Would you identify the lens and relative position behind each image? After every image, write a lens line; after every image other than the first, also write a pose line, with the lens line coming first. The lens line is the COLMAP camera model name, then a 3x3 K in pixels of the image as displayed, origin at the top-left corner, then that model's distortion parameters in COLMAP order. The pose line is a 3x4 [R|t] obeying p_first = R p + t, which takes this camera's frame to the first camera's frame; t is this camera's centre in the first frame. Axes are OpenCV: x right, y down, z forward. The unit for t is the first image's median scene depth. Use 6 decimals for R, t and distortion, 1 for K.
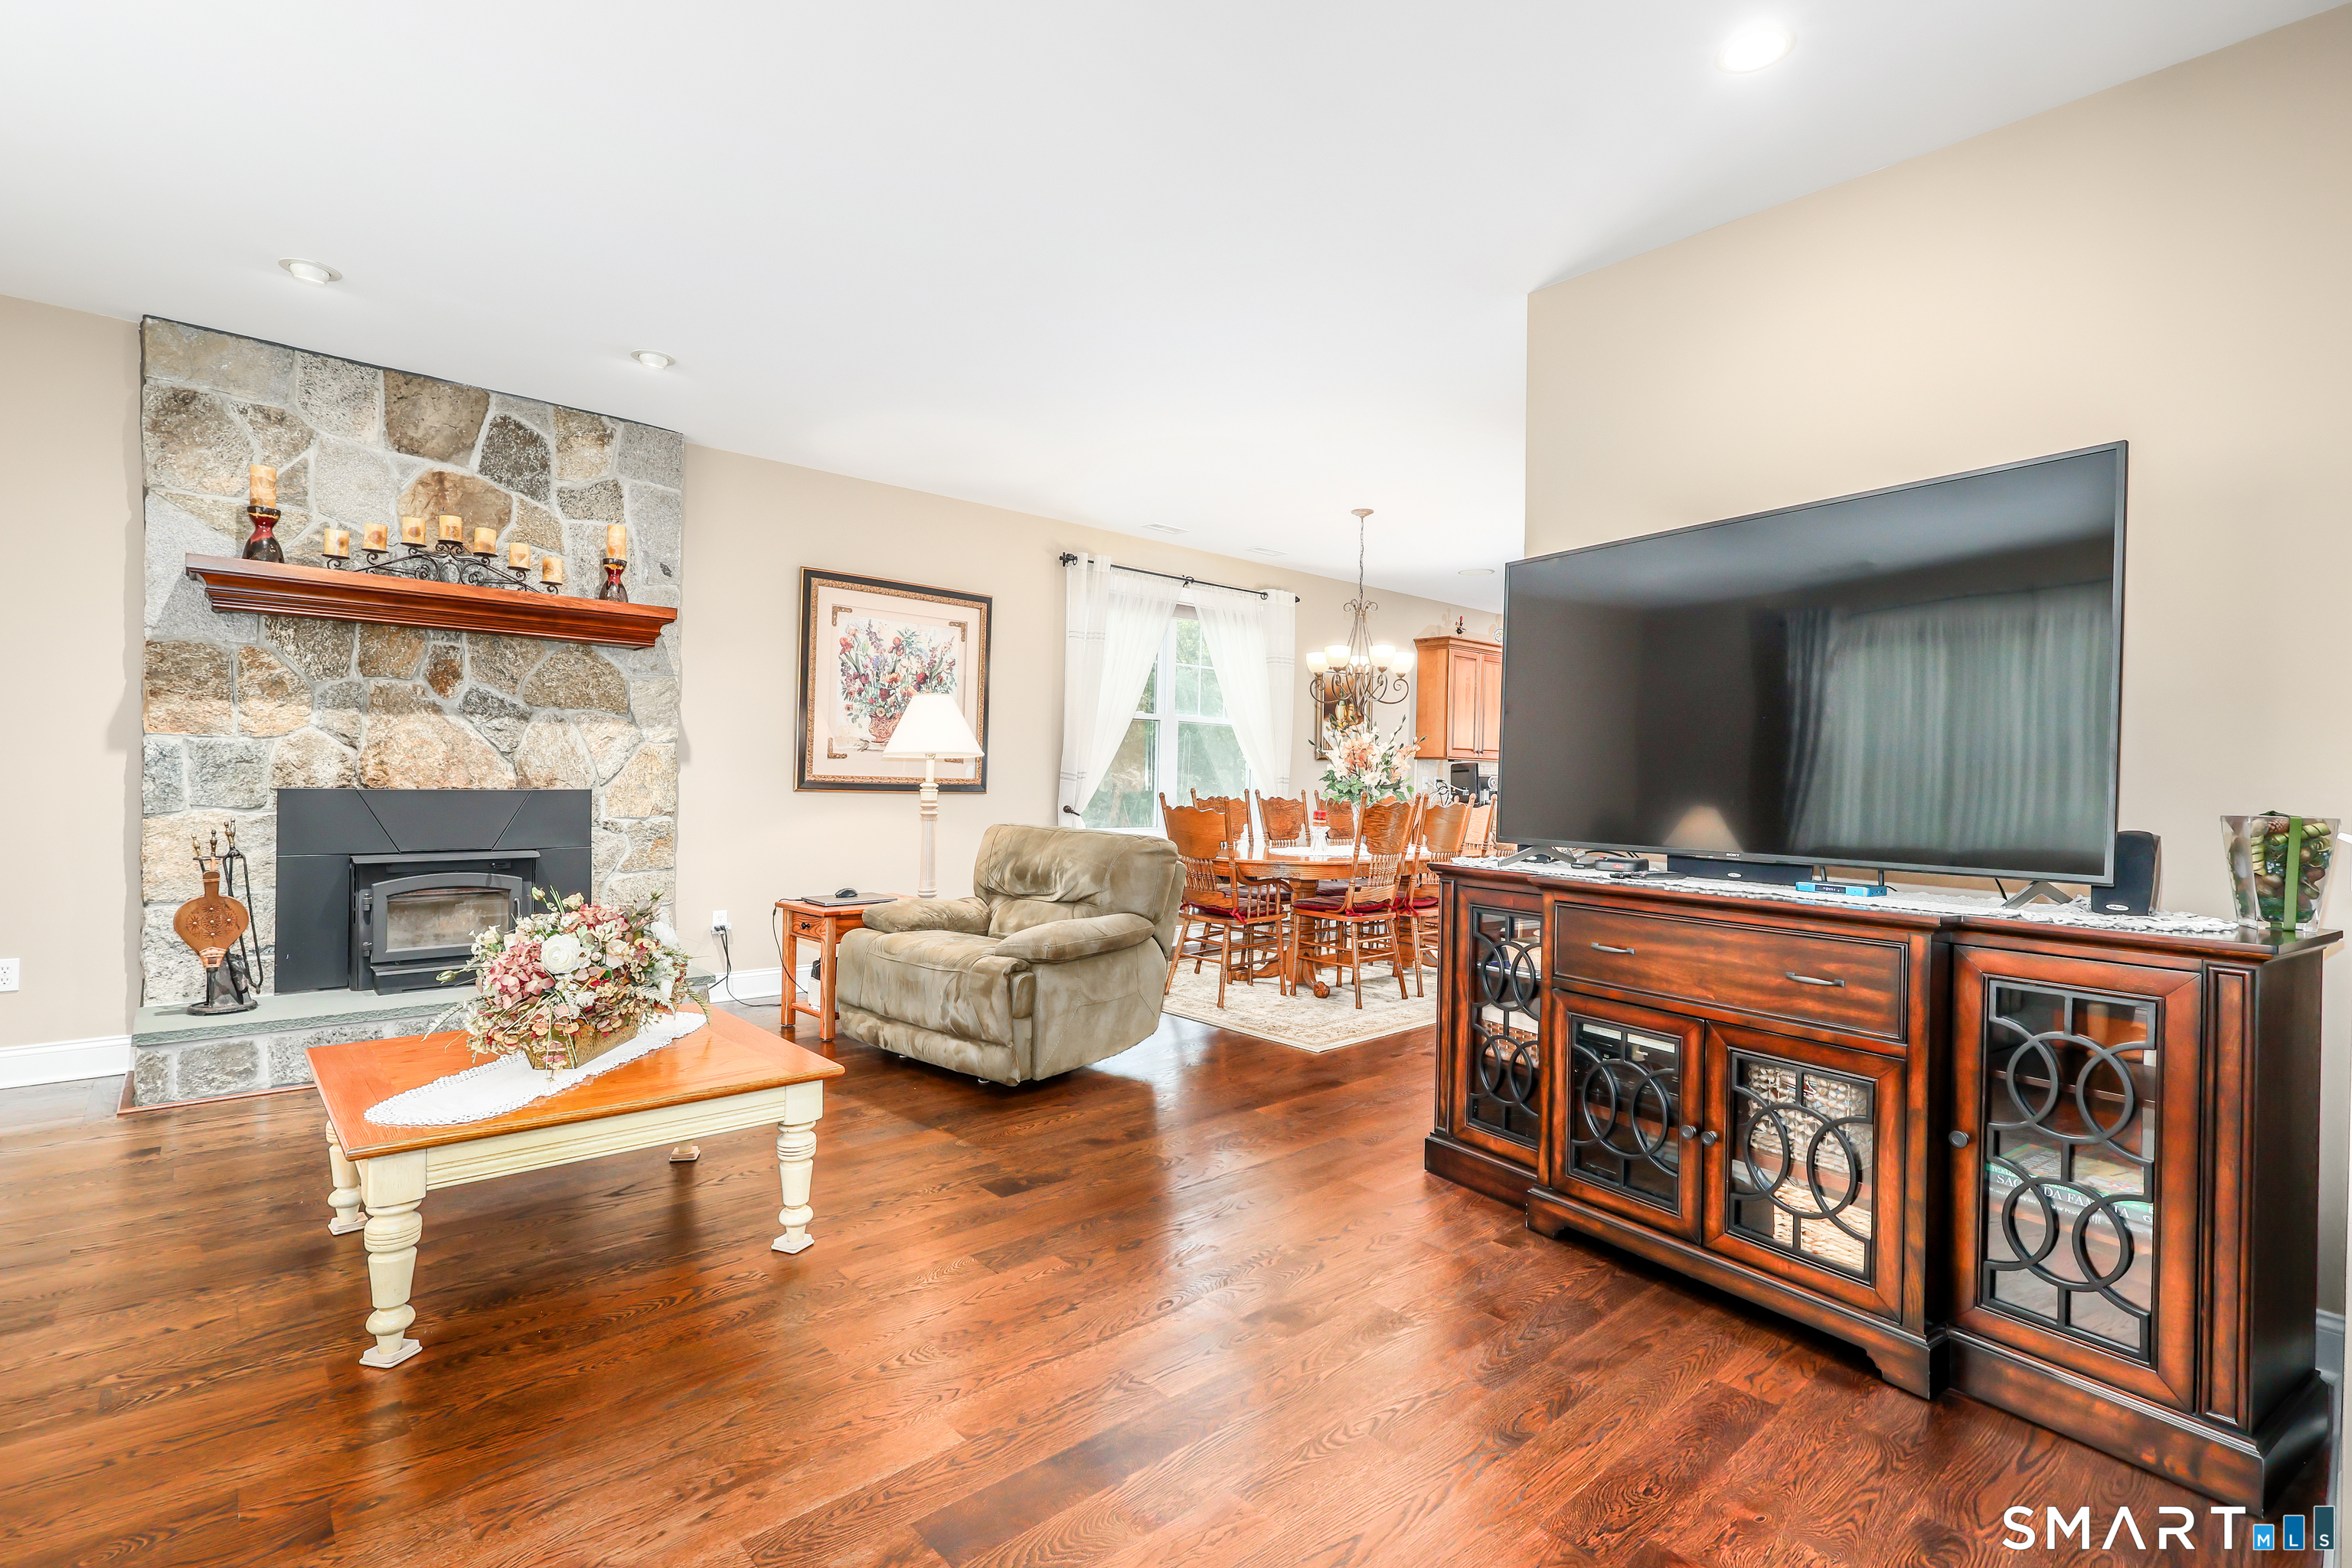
lens RADIAL K [[1094.6, 0, 1178.2], [0, 1094.6, 782.5], [0, 0, 1]] dist [0.000028, 0.001194]
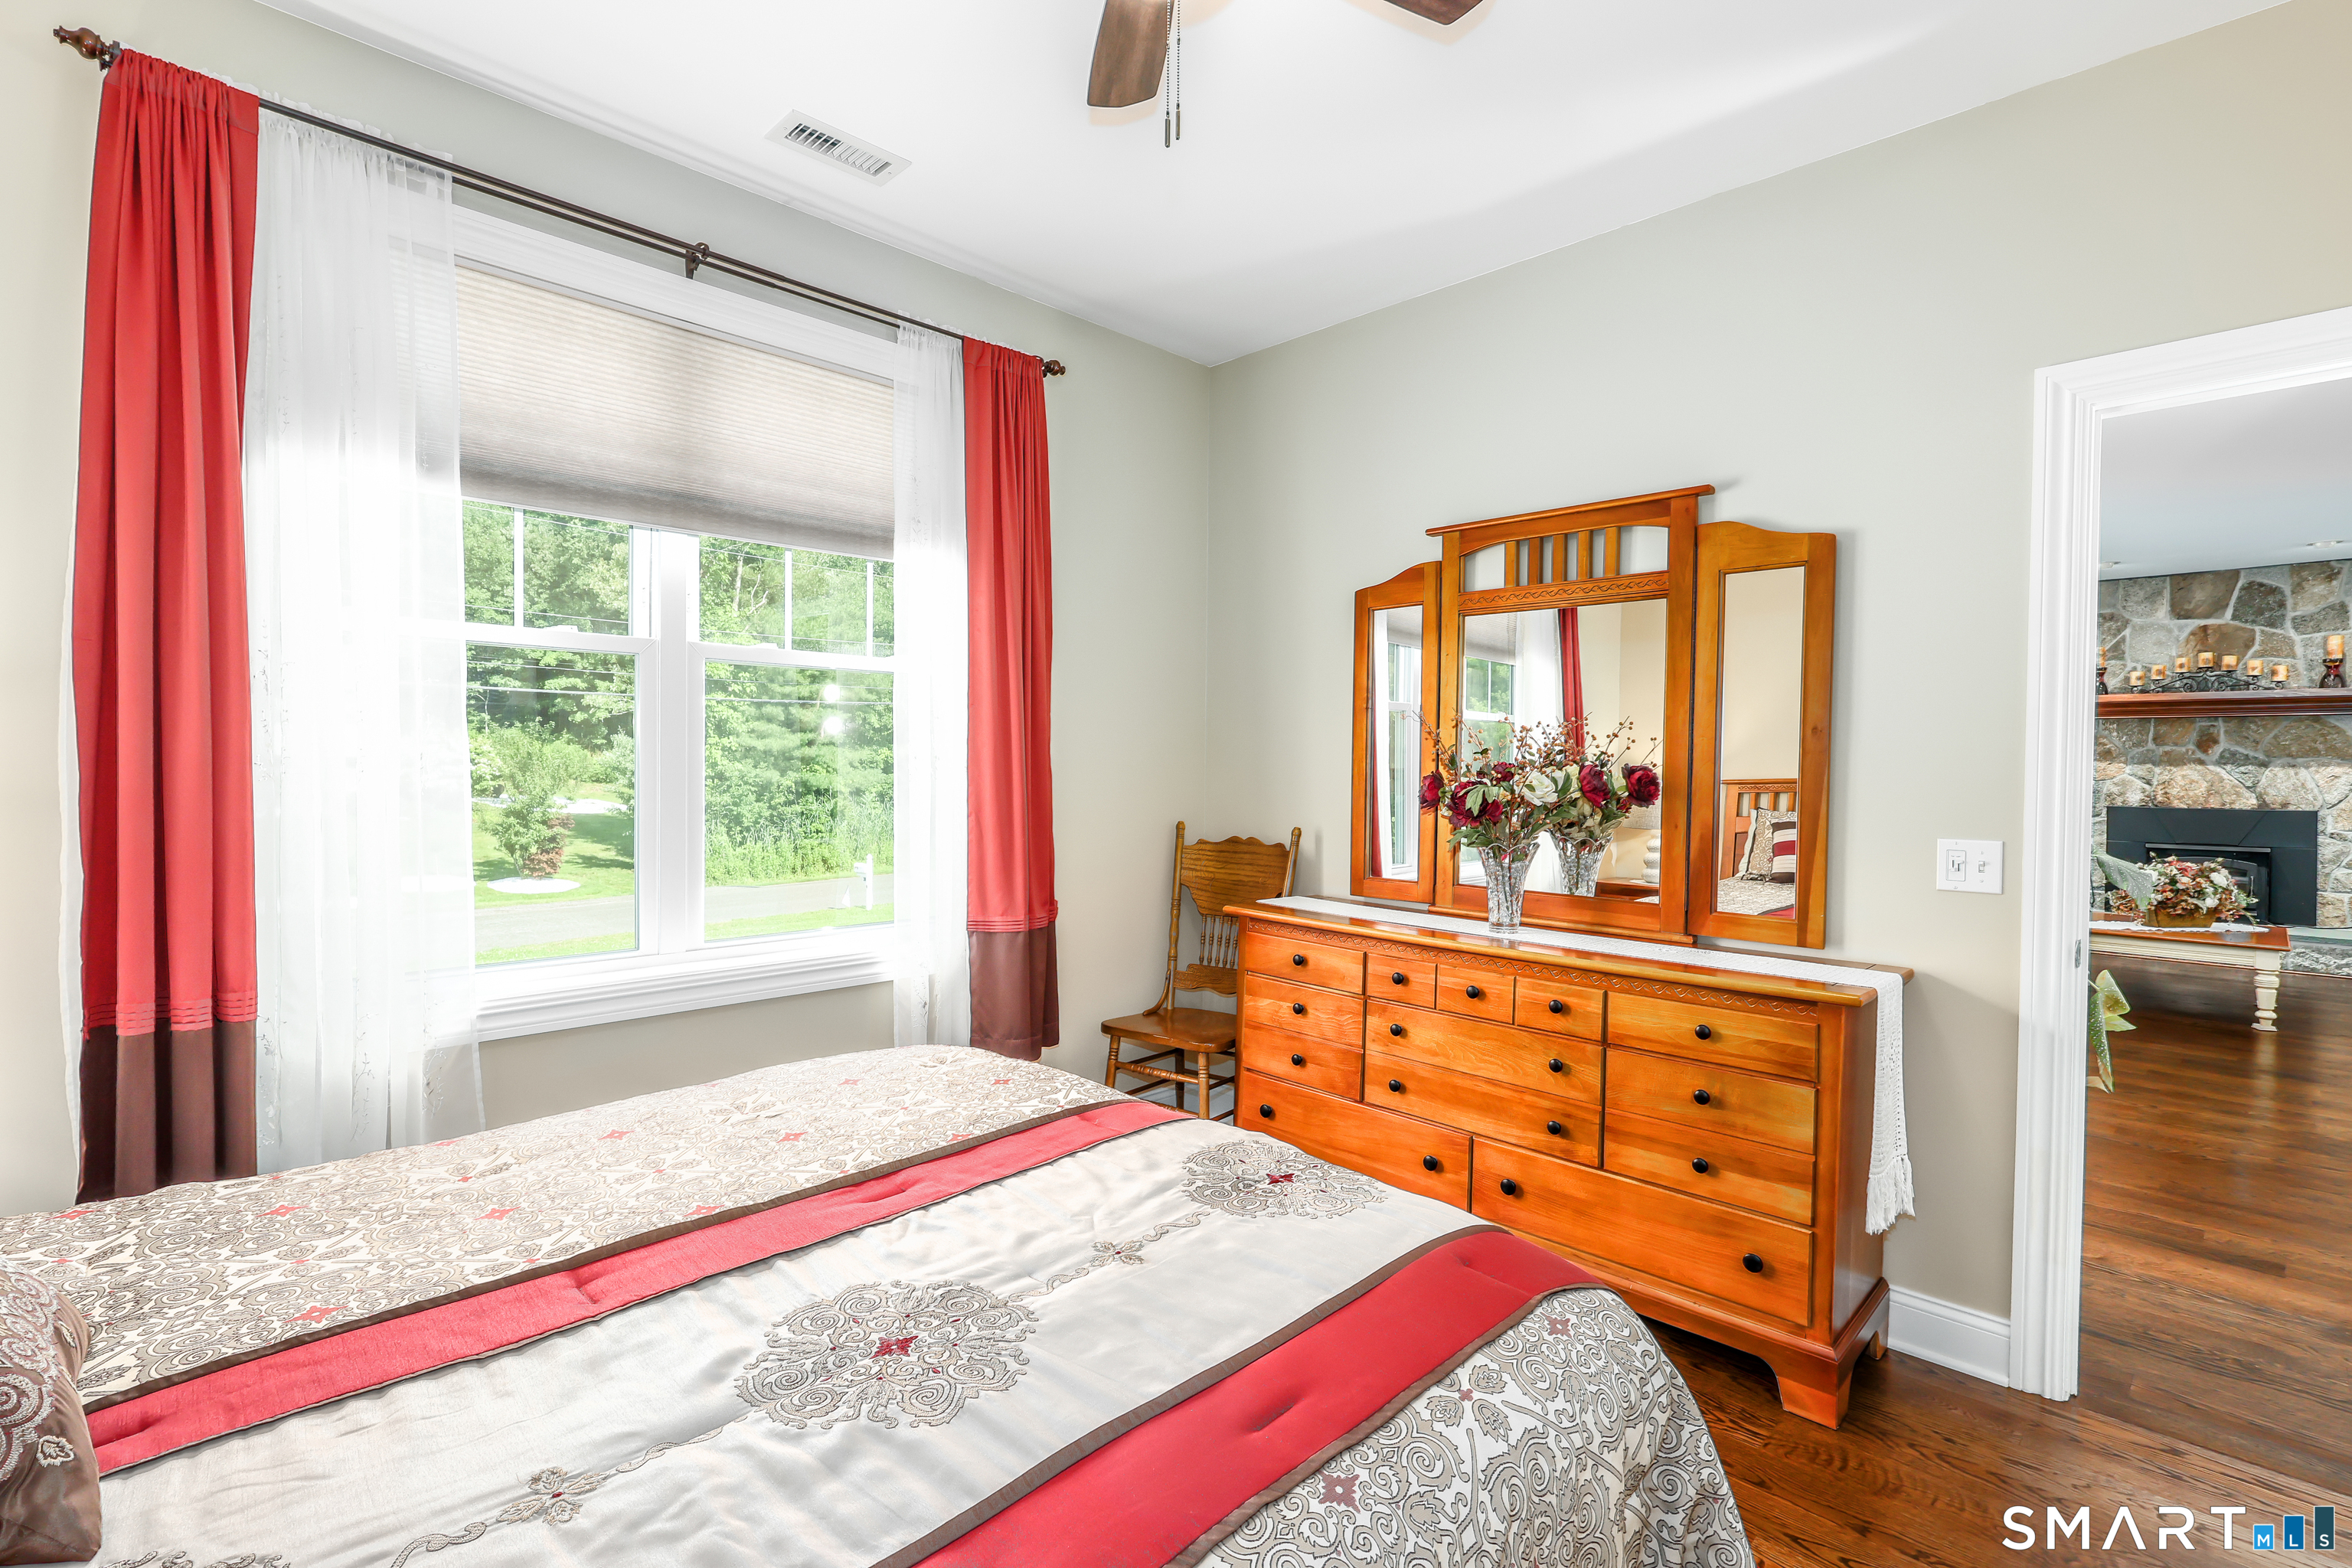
lens RADIAL K [[1094.6, 0, 1185.4], [0, 1094.6, 793.5], [0, 0, 1]] dist [0.000028, 0.001194]
pose [[0.071193, 0.013200, -0.997375, 0.921301], [-0.006831, 0.999895, 0.012746, -0.028159], [0.997439, 0.005905, 0.071276, -0.712792]]
